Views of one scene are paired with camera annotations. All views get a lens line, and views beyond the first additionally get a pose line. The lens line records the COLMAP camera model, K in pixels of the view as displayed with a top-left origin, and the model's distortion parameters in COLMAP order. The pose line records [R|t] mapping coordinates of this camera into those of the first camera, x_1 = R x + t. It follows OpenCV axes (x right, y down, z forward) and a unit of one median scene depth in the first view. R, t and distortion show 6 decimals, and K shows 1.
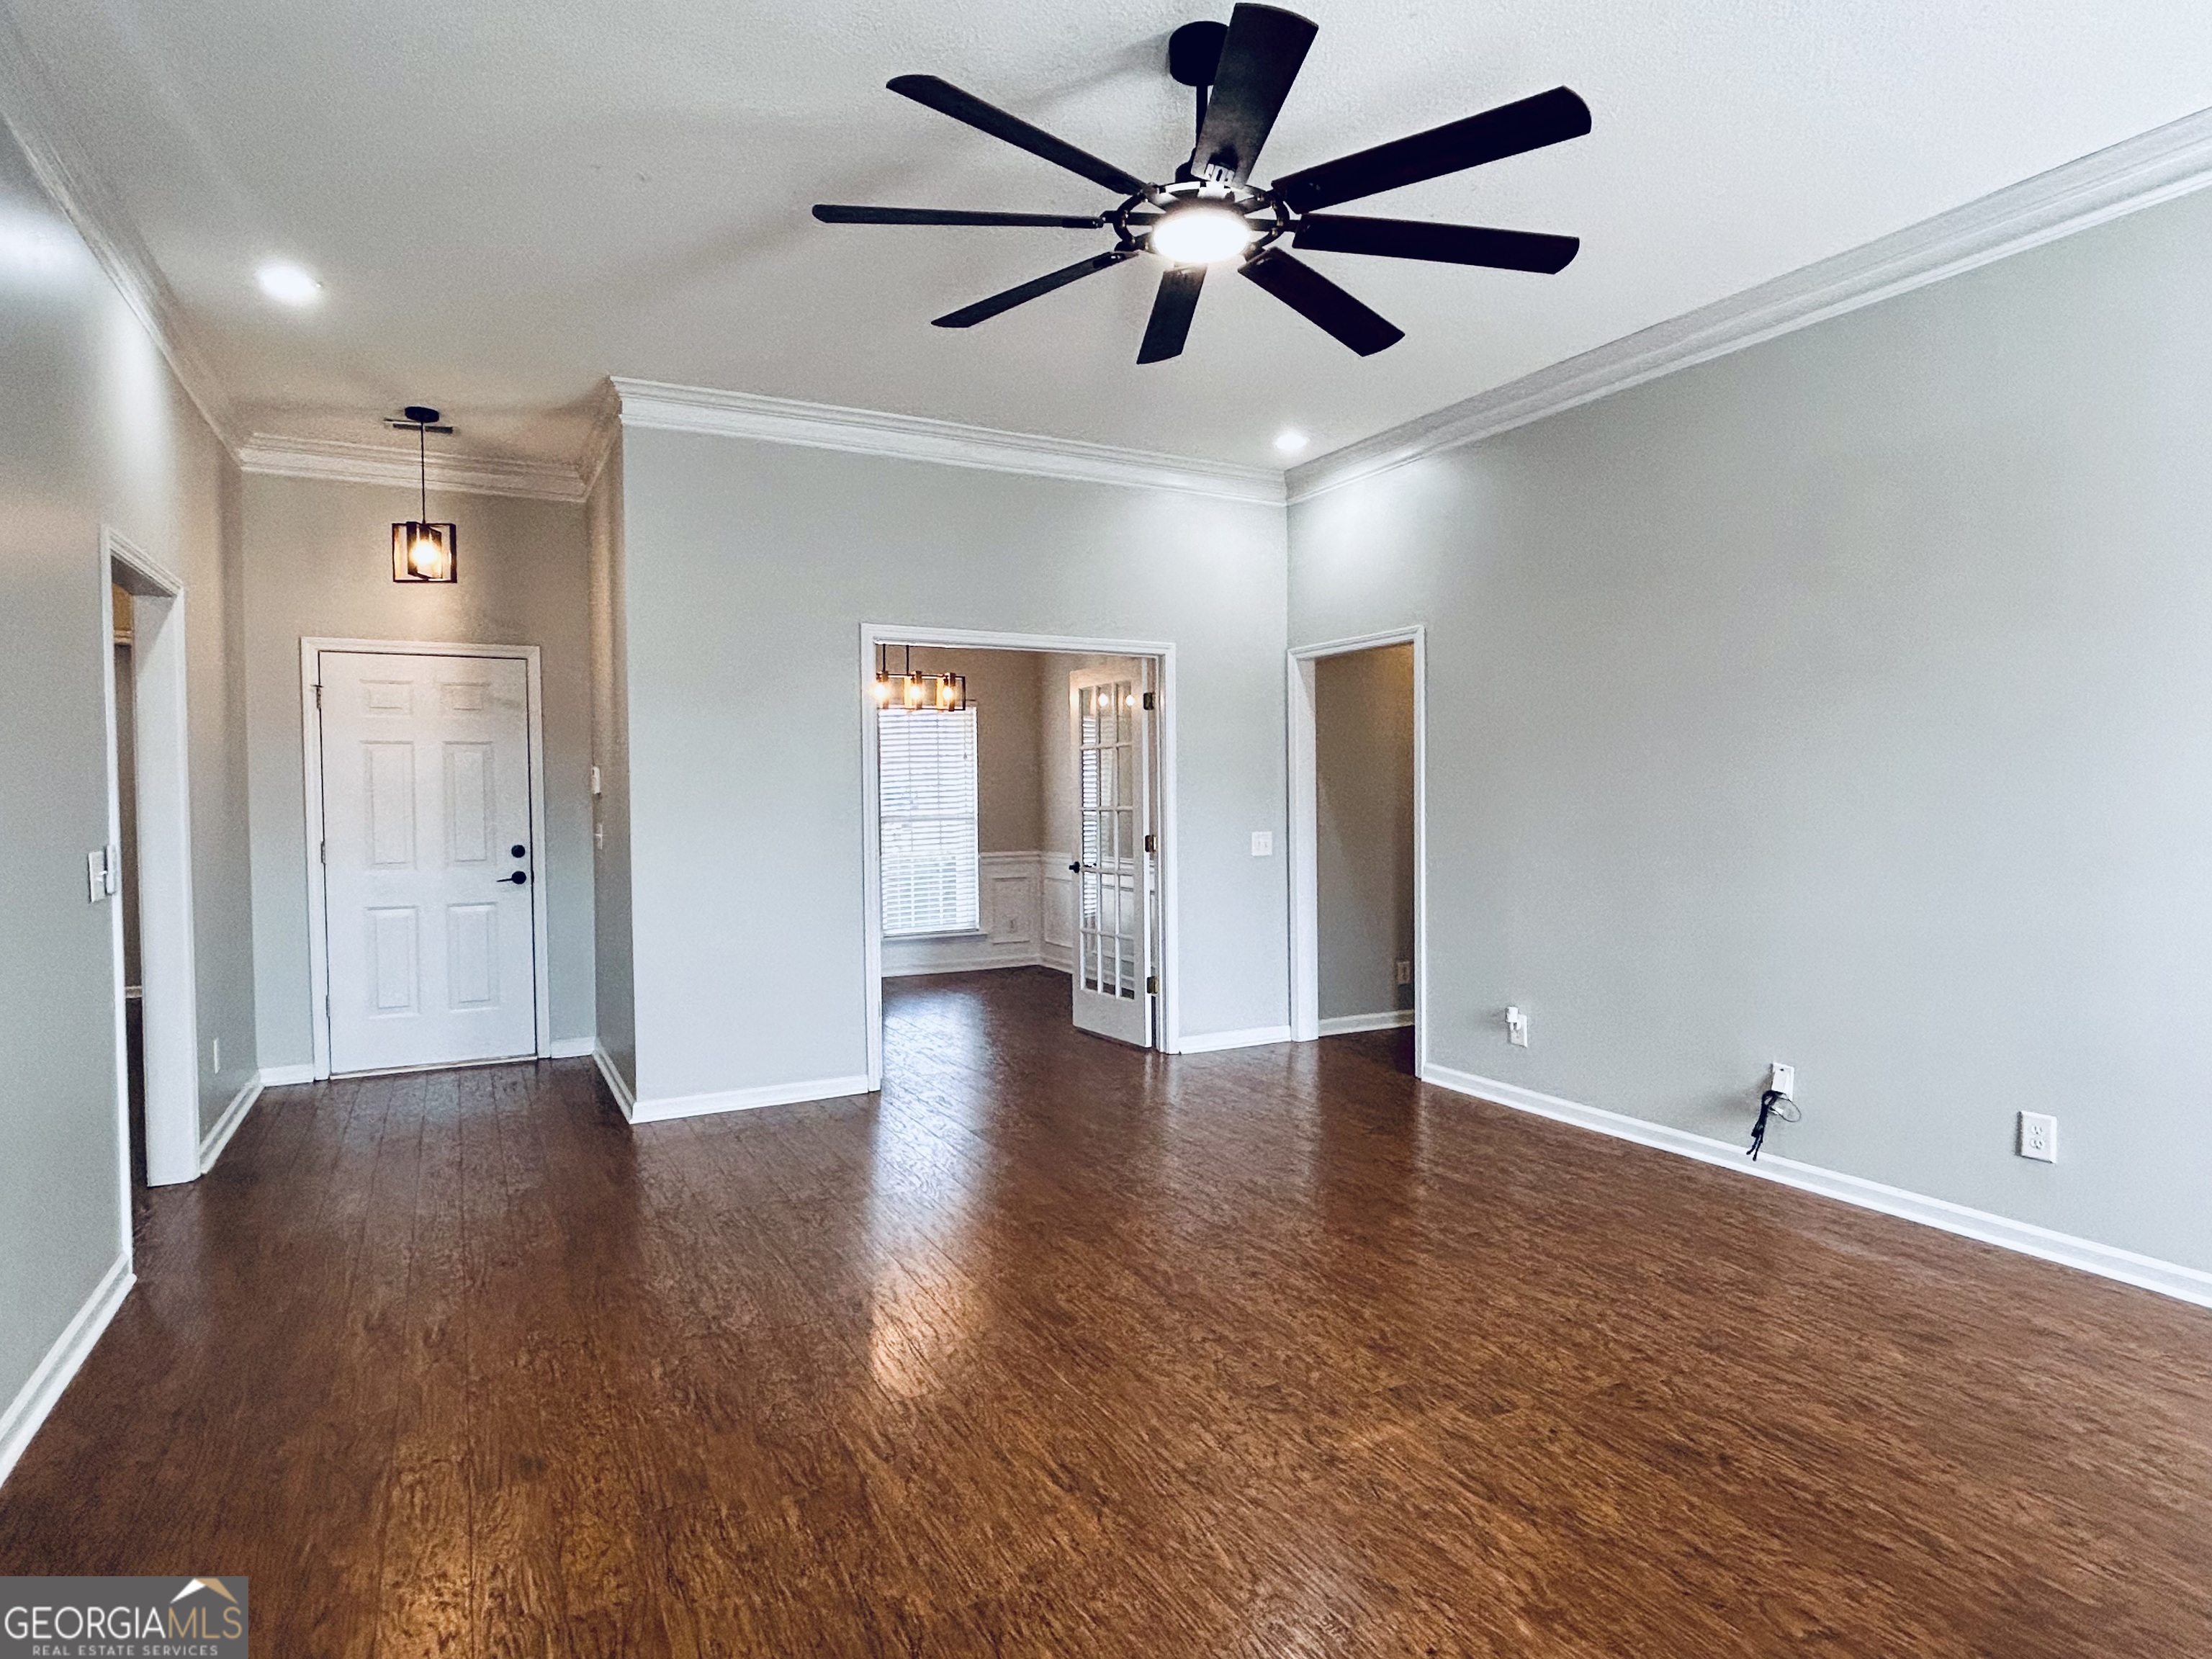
lens RADIAL K [[1223.9, 0, 1108.3], [0, 1223.9, 828.7], [0, 0, 1]] dist [-0.000925, -0.002658]
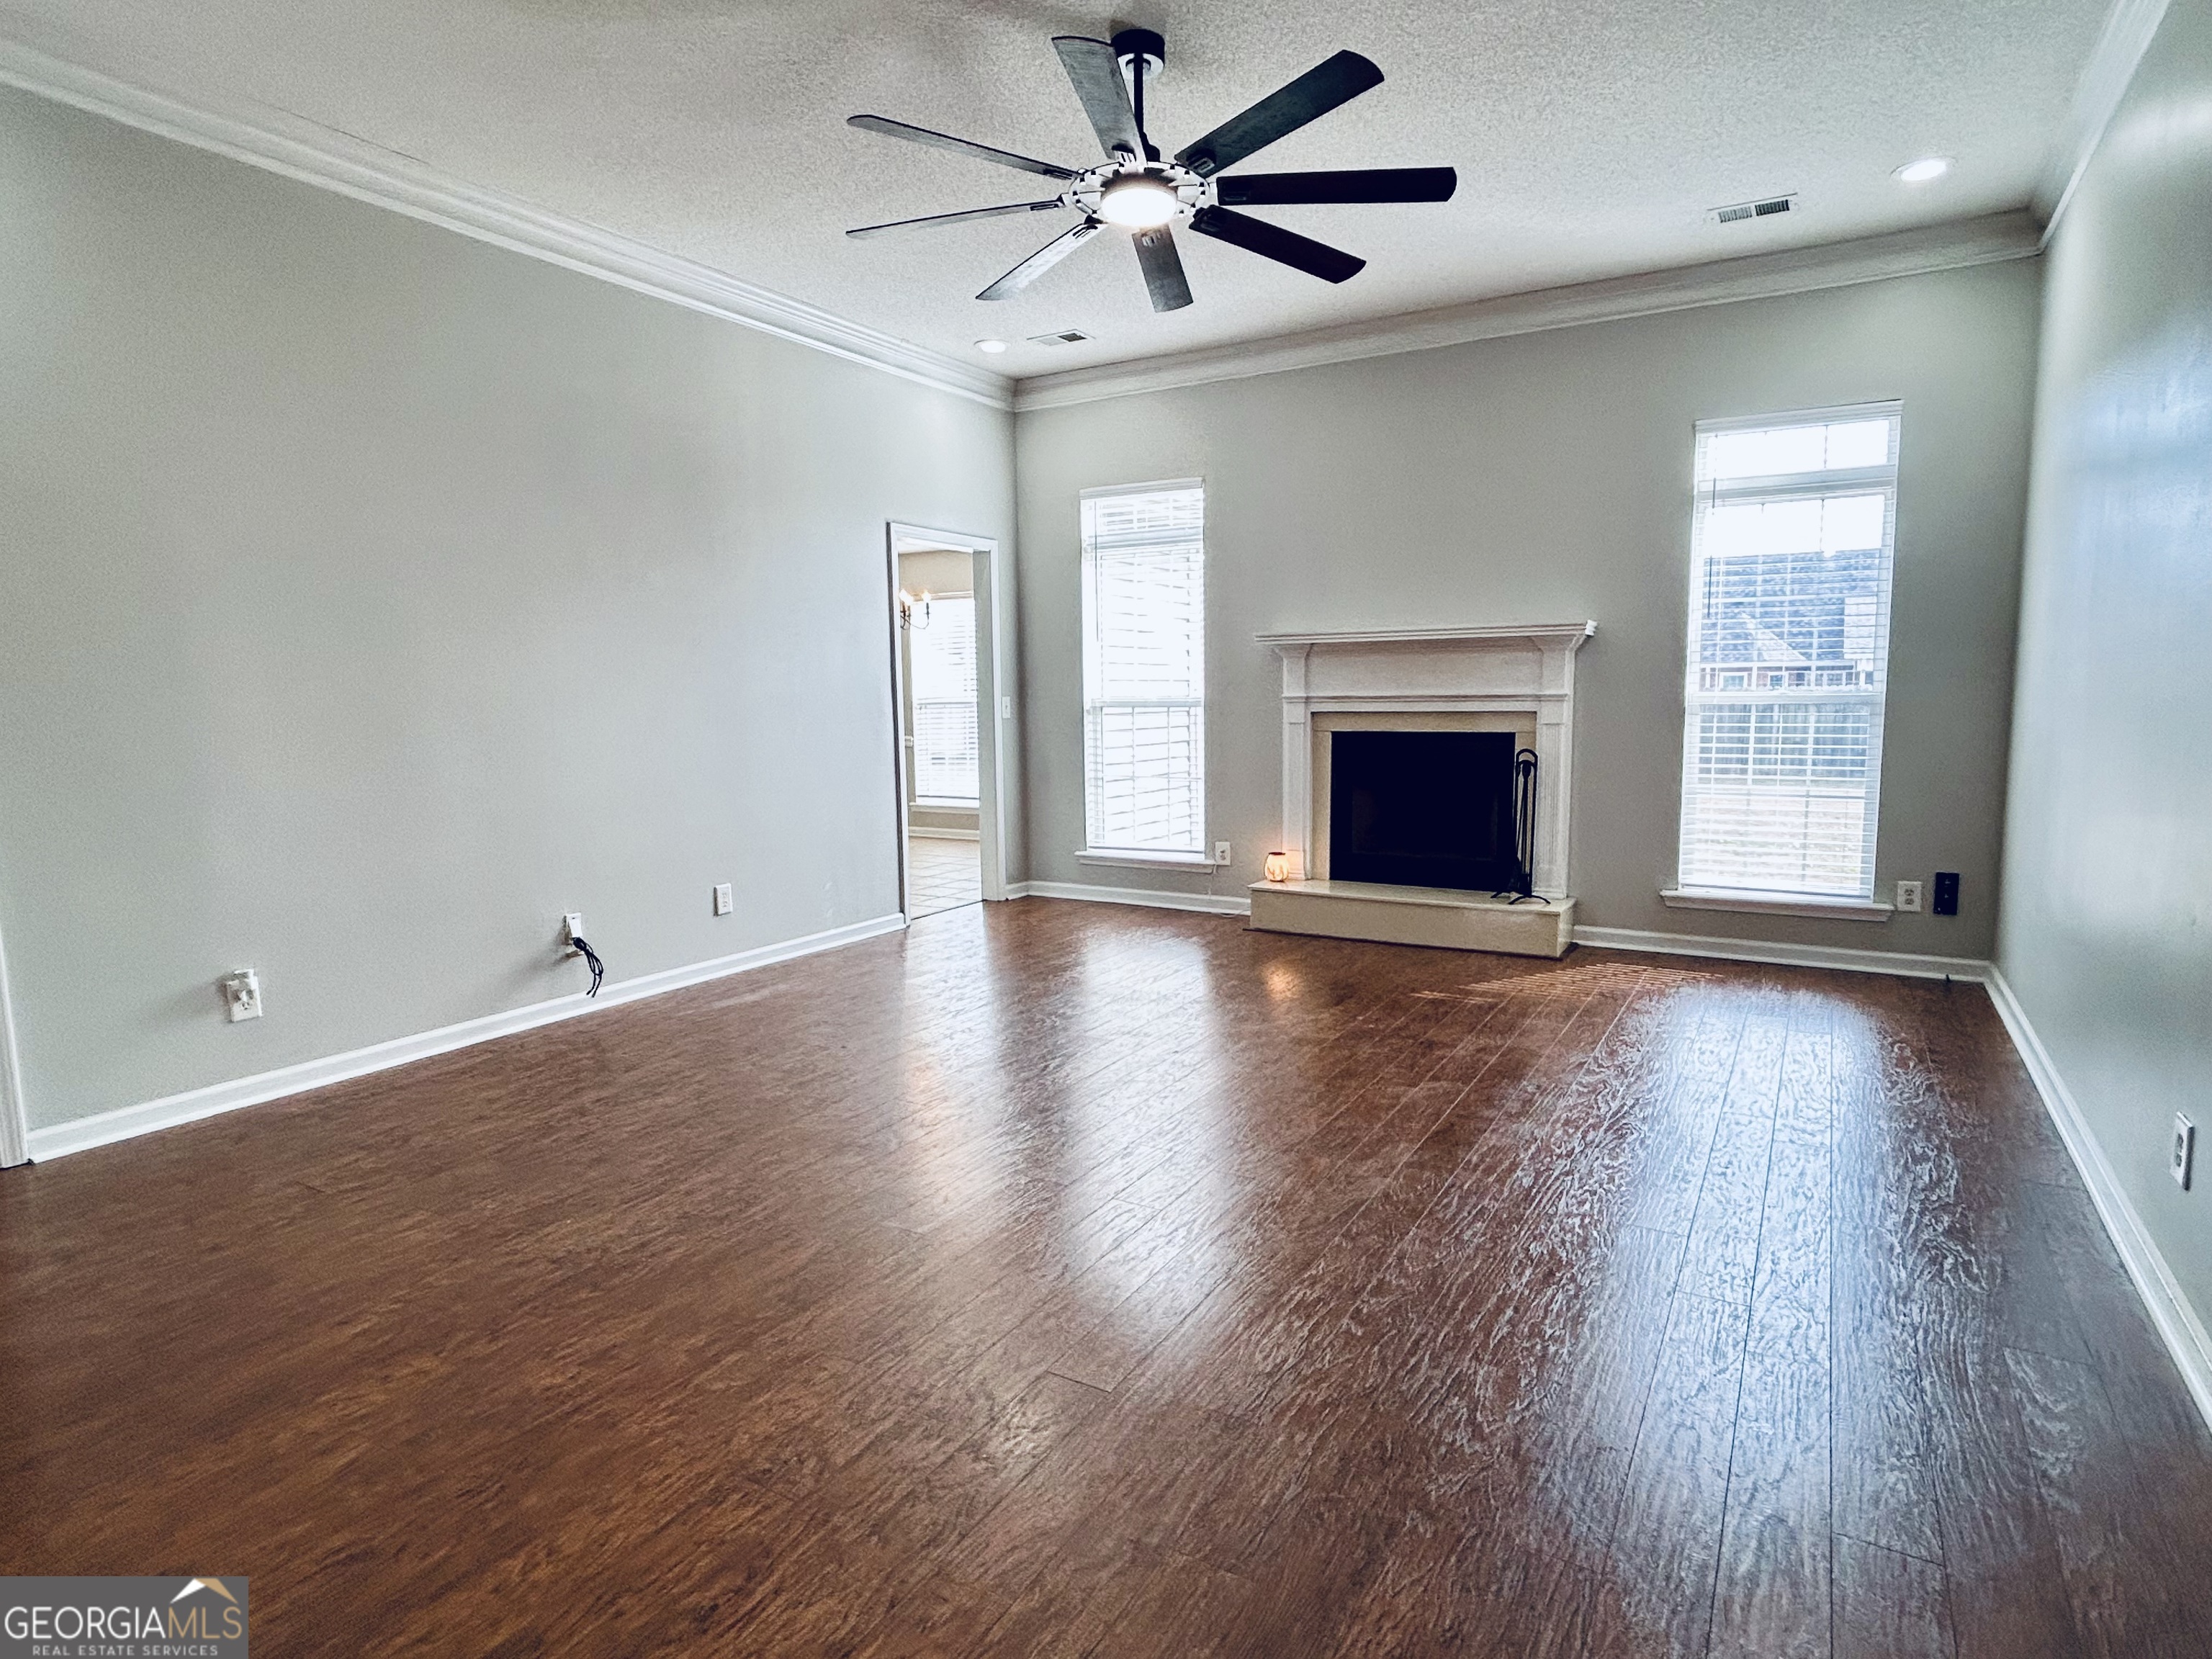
lens RADIAL K [[1223.9, 0, 1111.5], [0, 1223.9, 838.1], [0, 0, 1]] dist [-0.000925, -0.002658]
pose [[-0.527581, -0.083558, 0.845385, -0.527668], [0.043321, 0.991210, 0.125007, 0.001509], [-0.848400, 0.102574, -0.519323, 0.905415]]
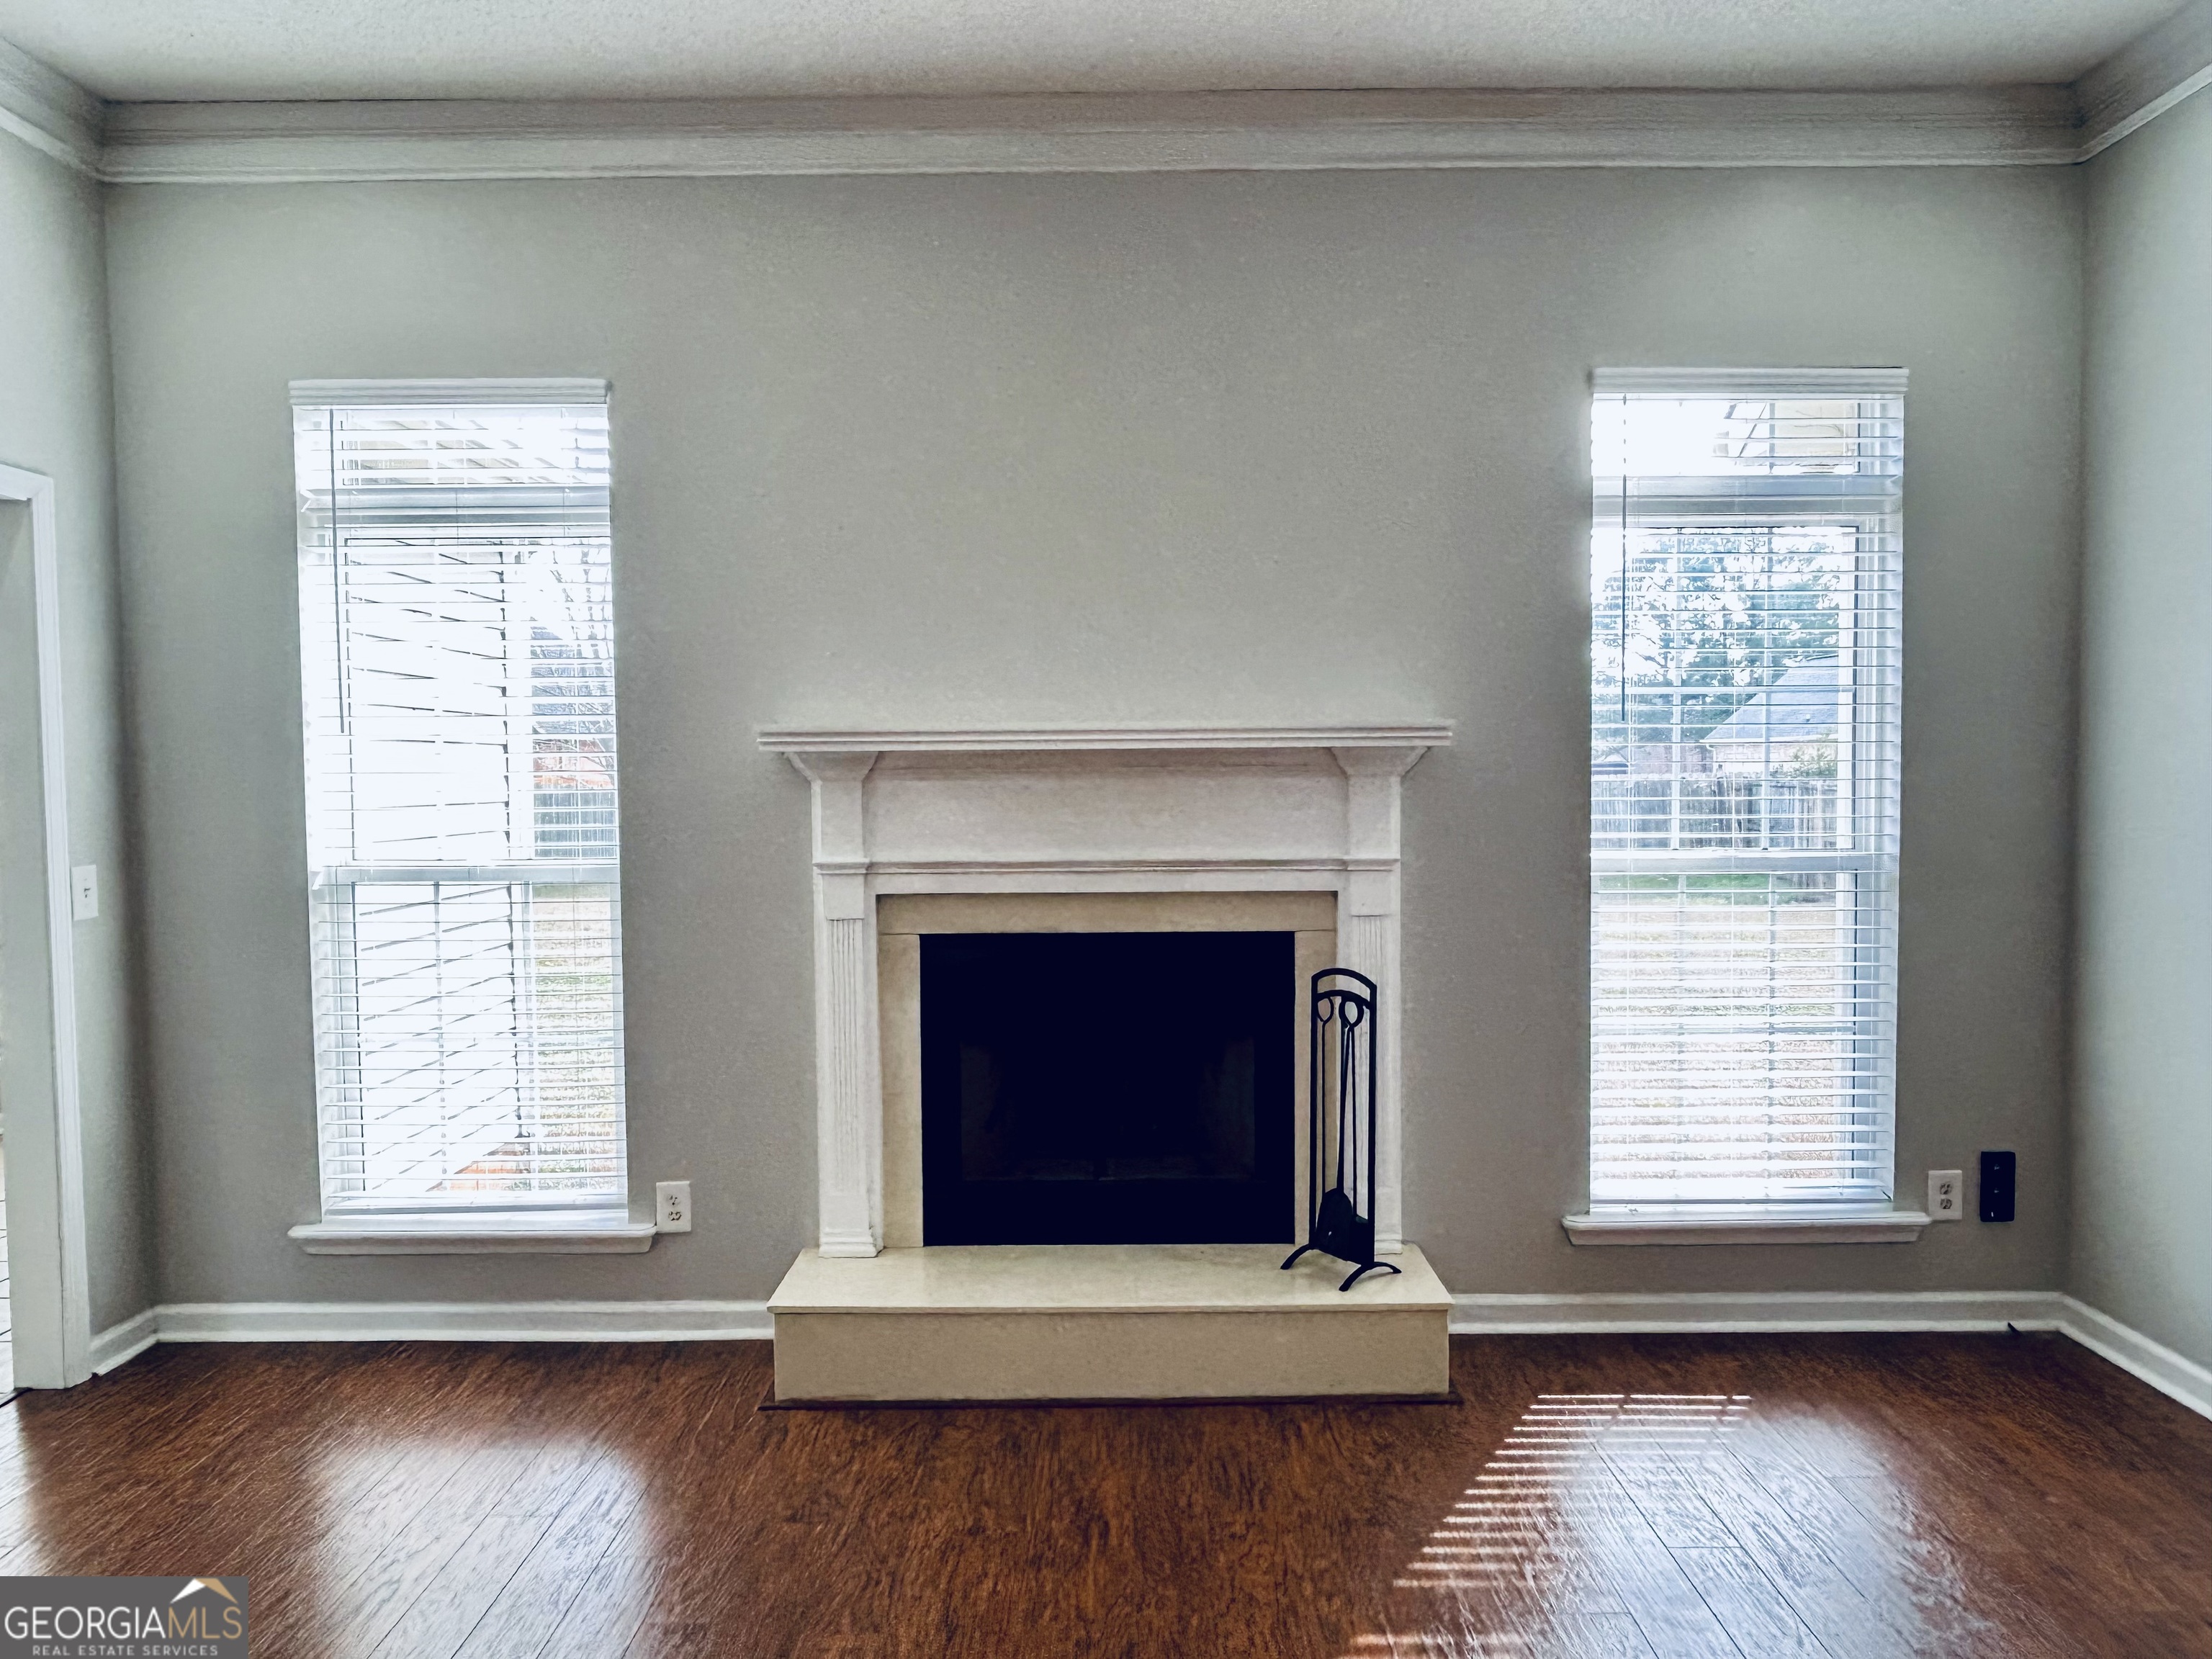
lens RADIAL K [[1426.8, 0, 1112.5], [0, 1426.8, 836.4], [0, 0, 1]] dist [-0.007767, 0.003822]
pose [[-0.884355, -0.004078, 0.466796, -0.286142], [0.031736, 0.997123, 0.068835, -0.013768], [-0.465734, 0.075688, -0.881682, 0.776946]]
